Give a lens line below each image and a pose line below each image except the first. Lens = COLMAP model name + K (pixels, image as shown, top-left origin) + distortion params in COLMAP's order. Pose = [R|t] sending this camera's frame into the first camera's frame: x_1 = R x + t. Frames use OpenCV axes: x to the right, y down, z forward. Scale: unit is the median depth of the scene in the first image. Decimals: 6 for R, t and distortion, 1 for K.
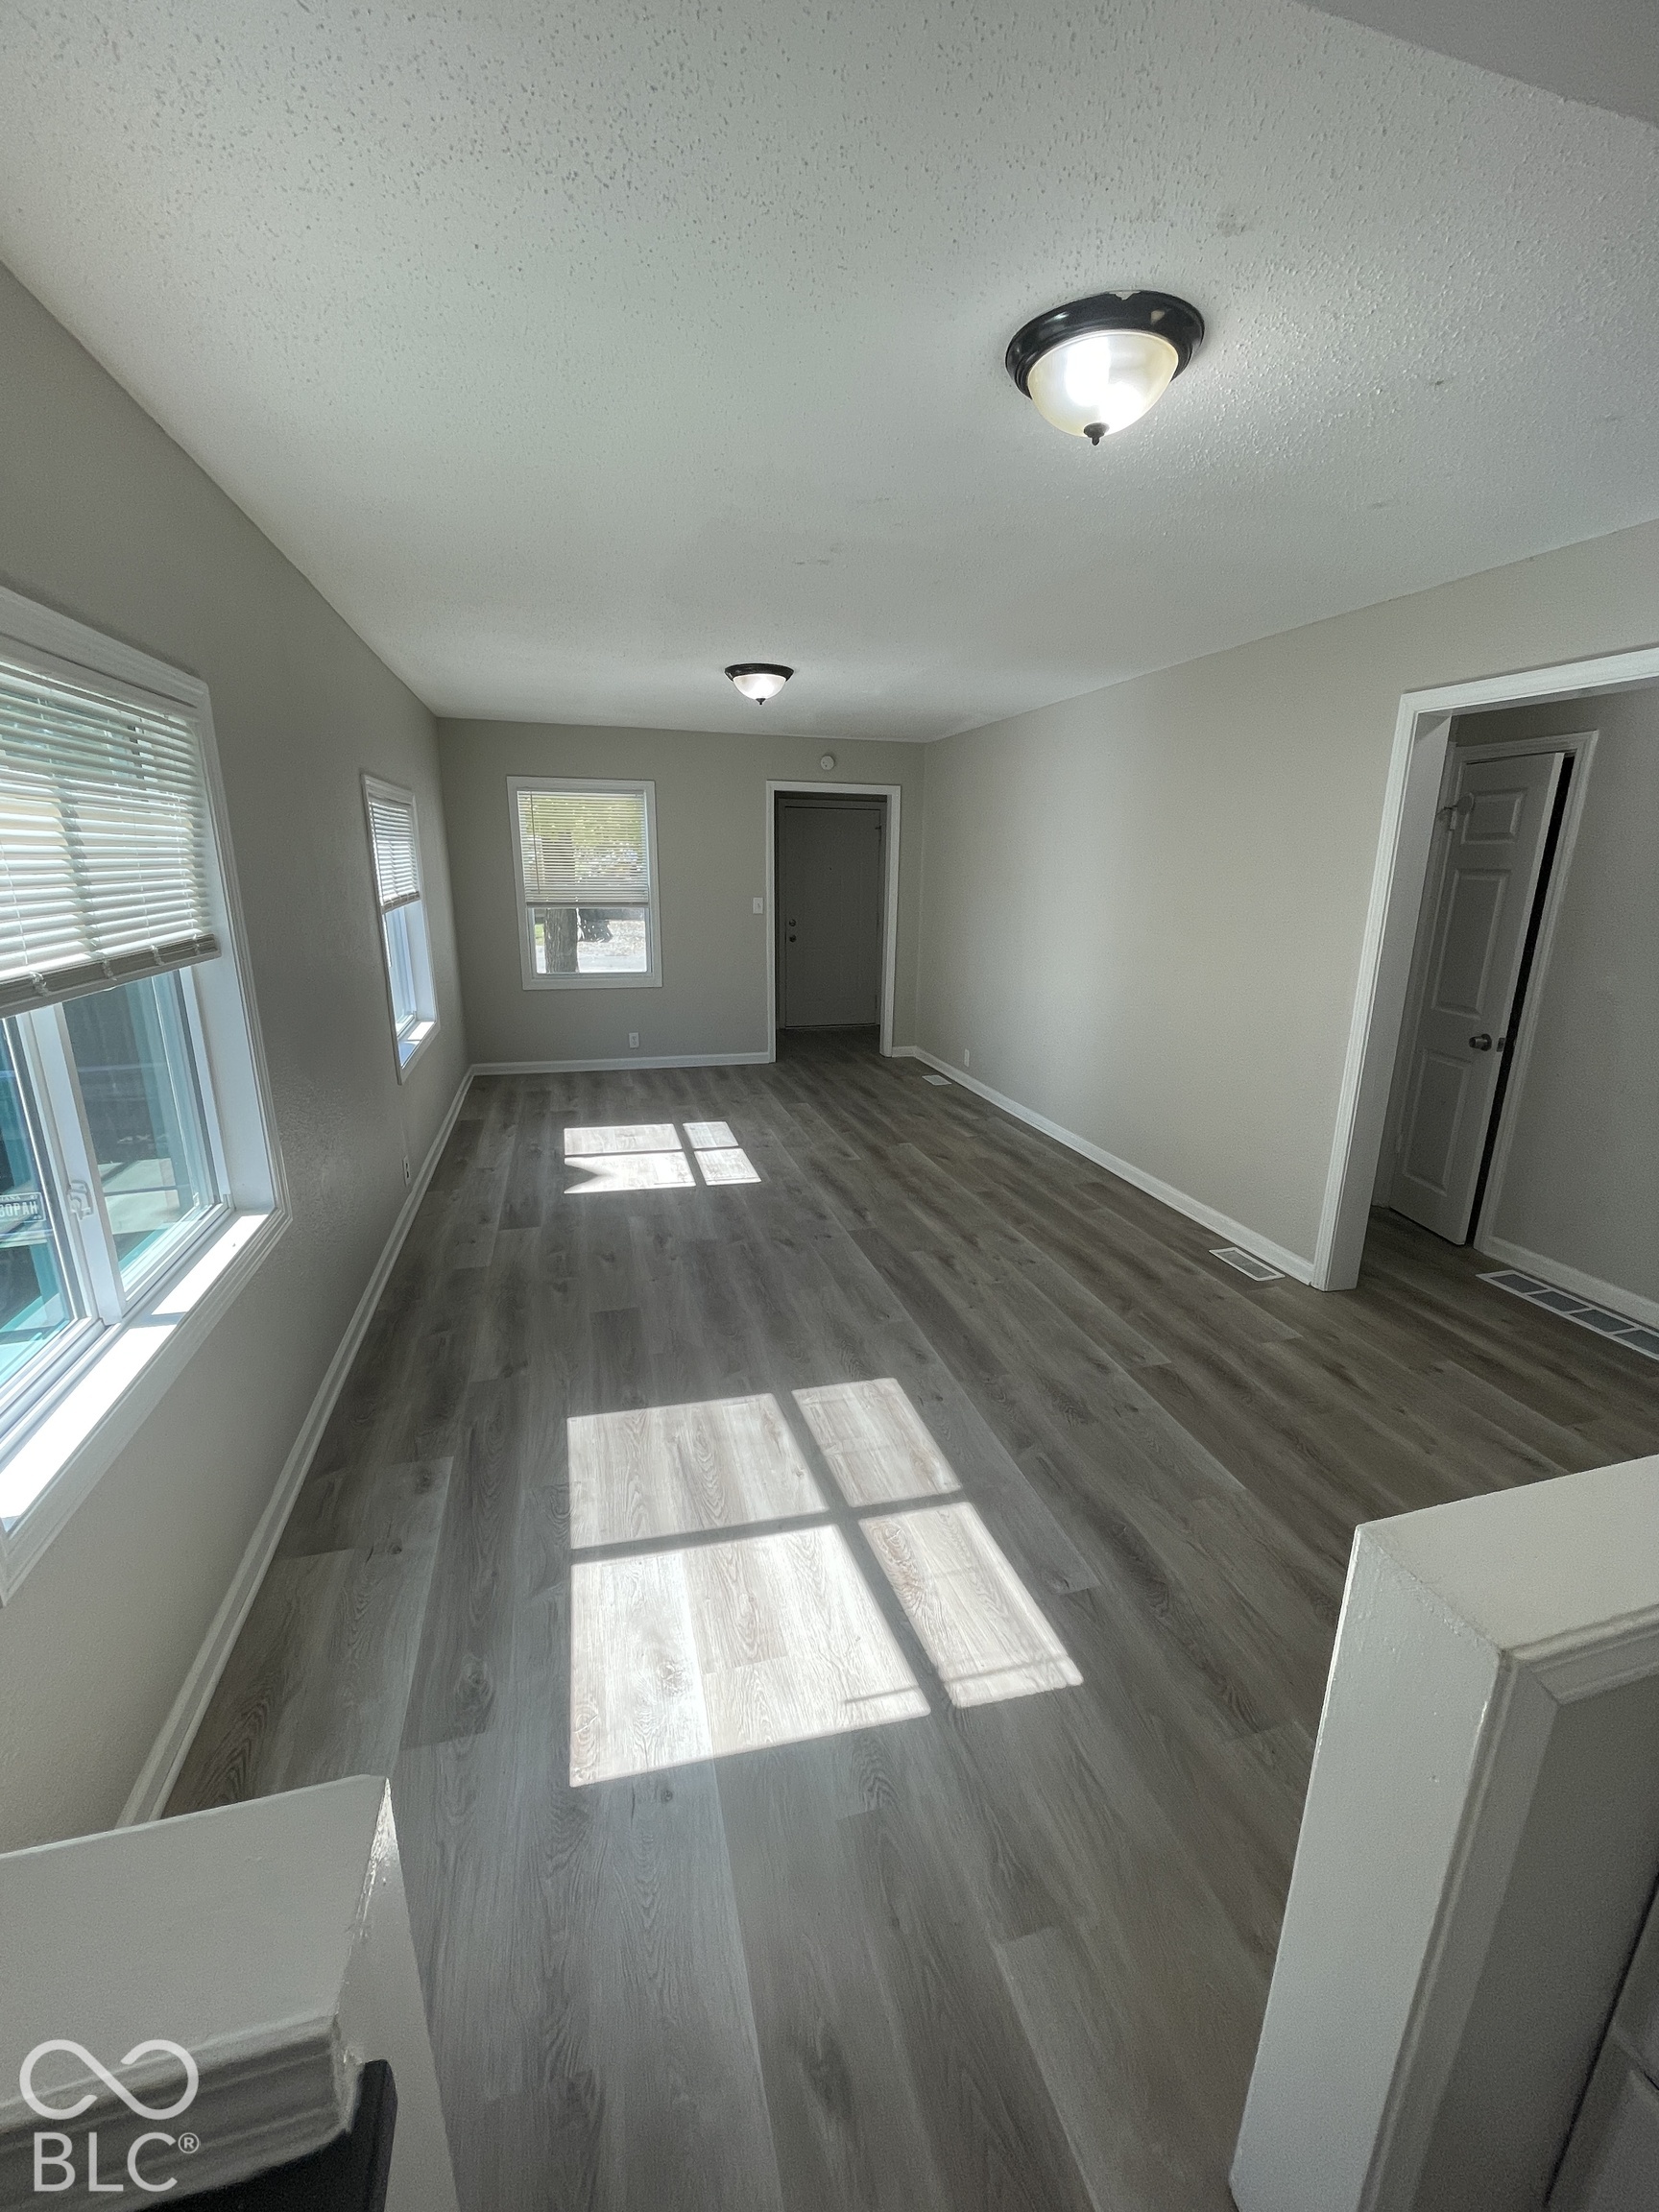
lens RADIAL K [[893.5, 0, 837.3], [0, 893.5, 1100.7], [0, 0, 1]] dist [-0.023226, -0.000856]
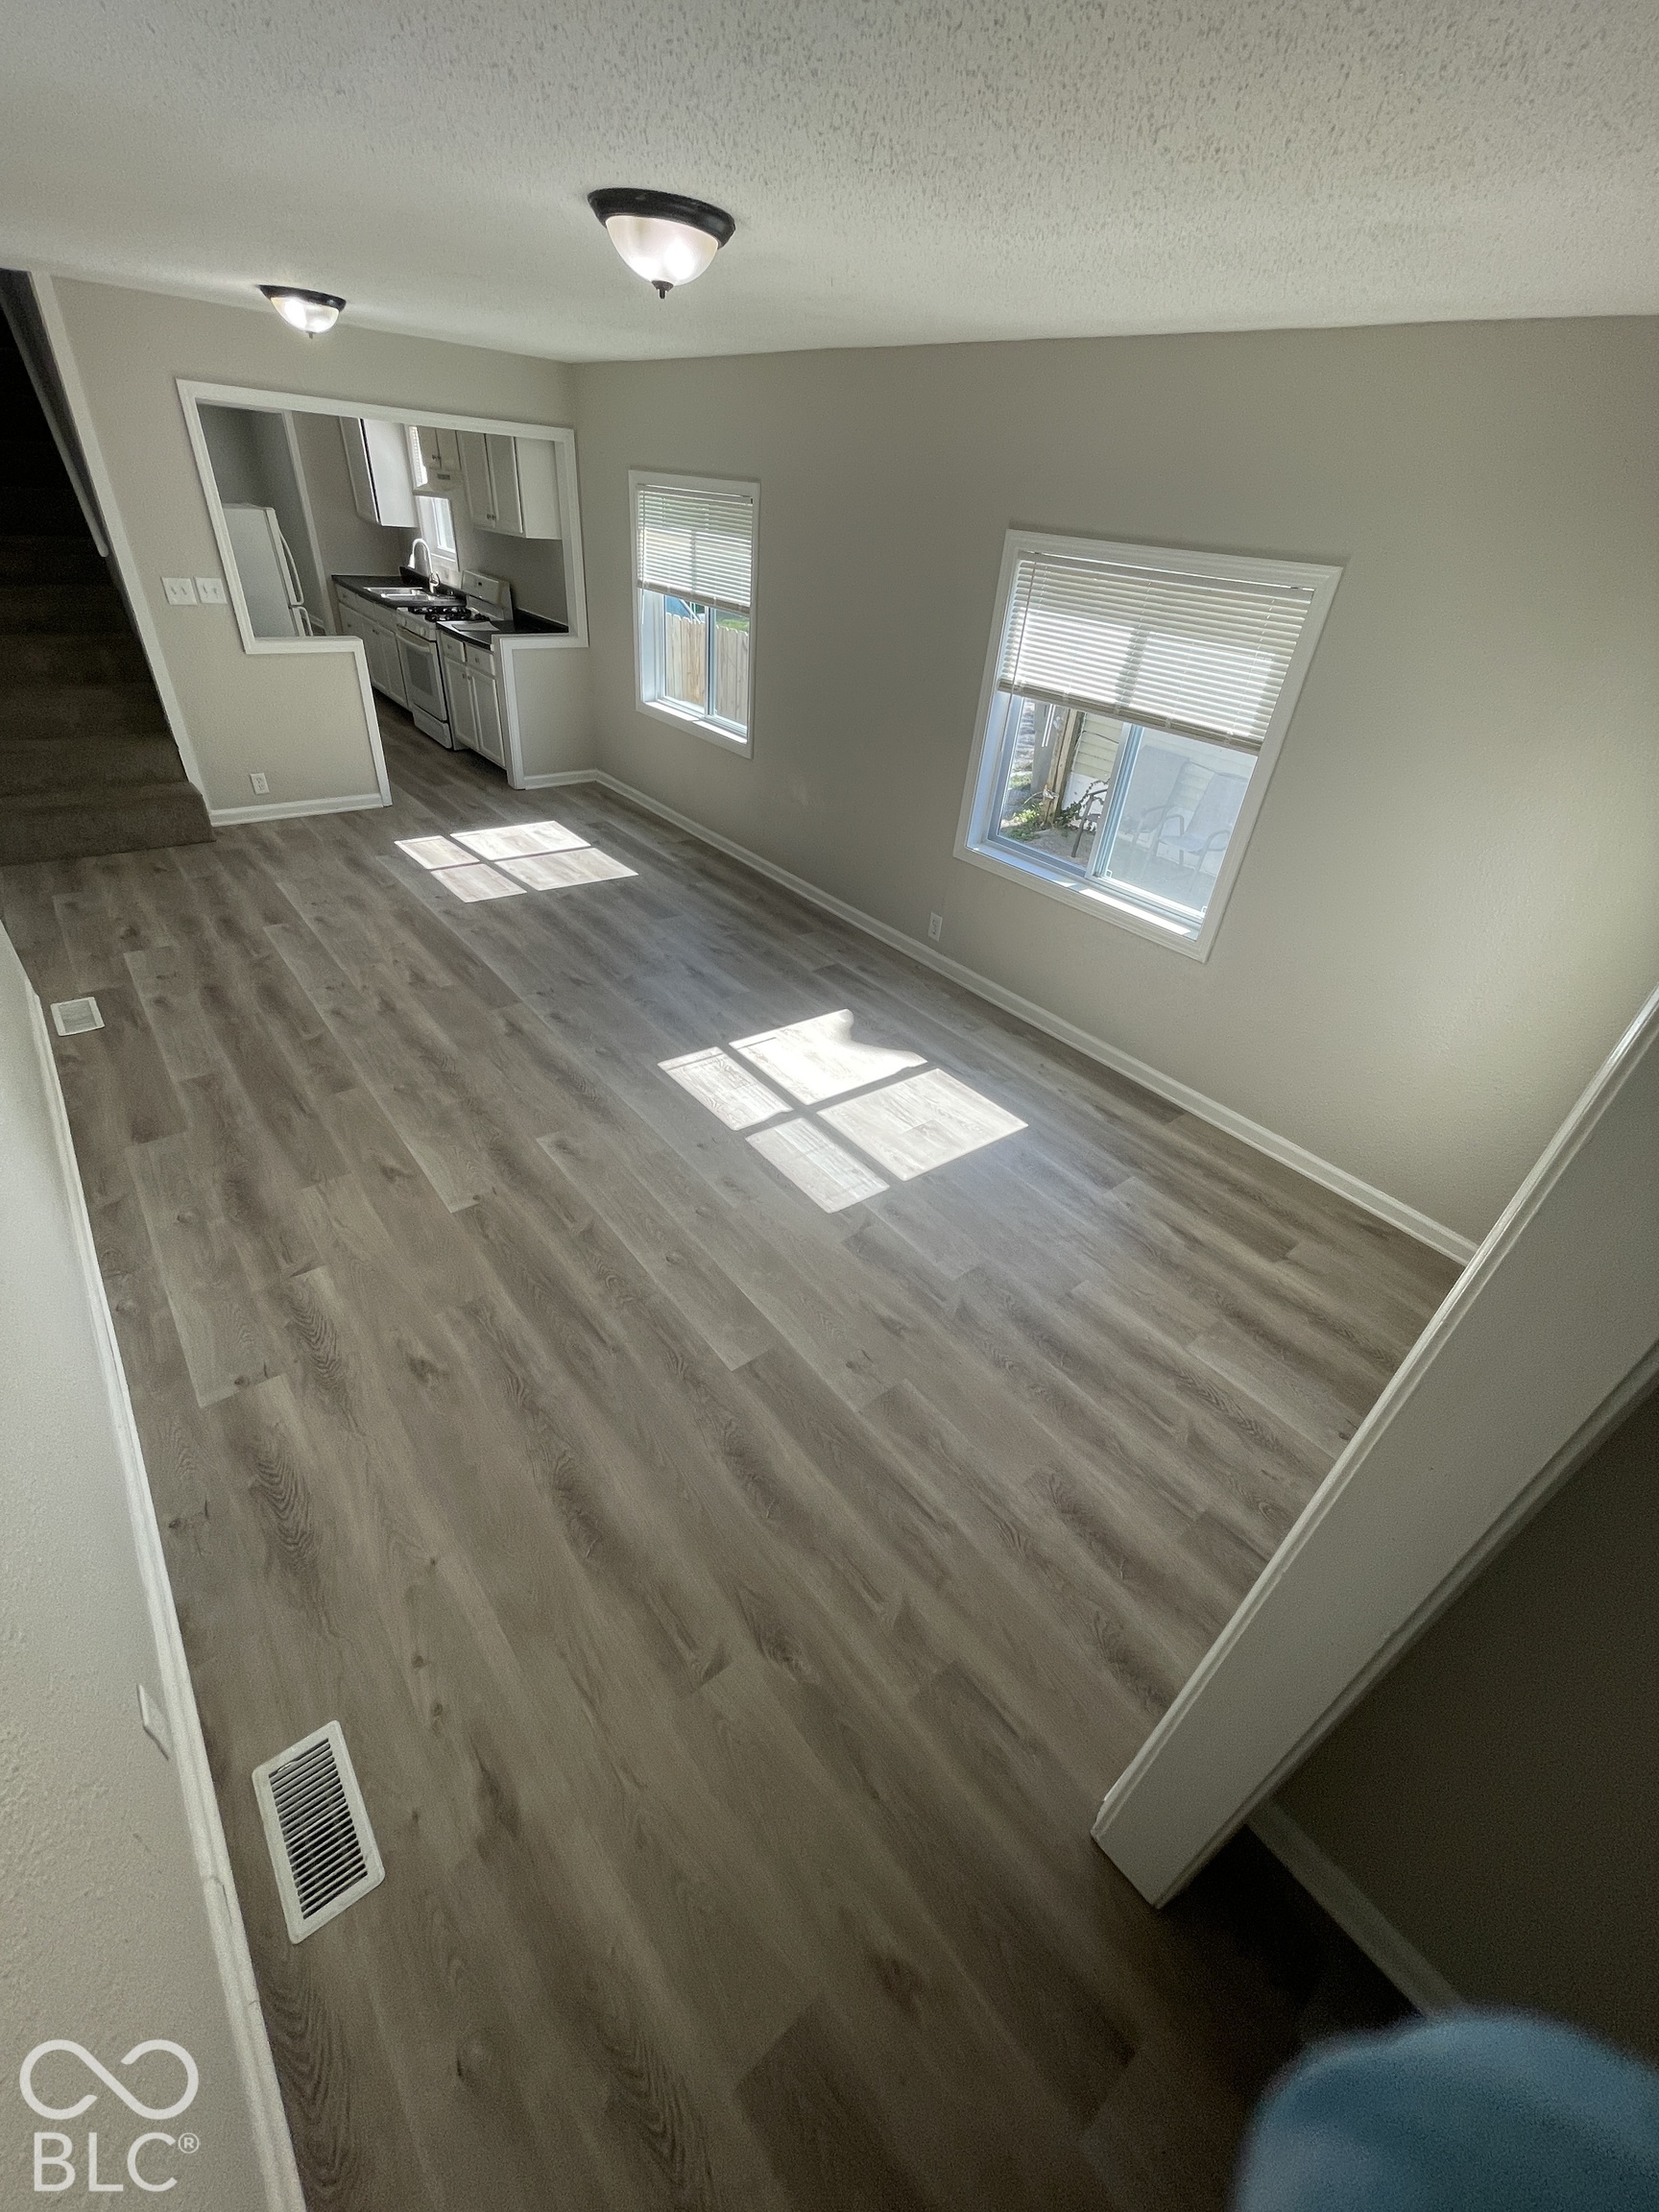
lens RADIAL K [[893.5, 0, 840.3], [0, 893.5, 1114.6], [0, 0, 1]] dist [-0.023226, -0.000856]
pose [[-0.911924, 0.144783, -0.383969, 0.095100], [-0.206064, 0.647598, 0.733590, -0.623292], [0.354869, 0.748100, -0.560726, 1.954810]]
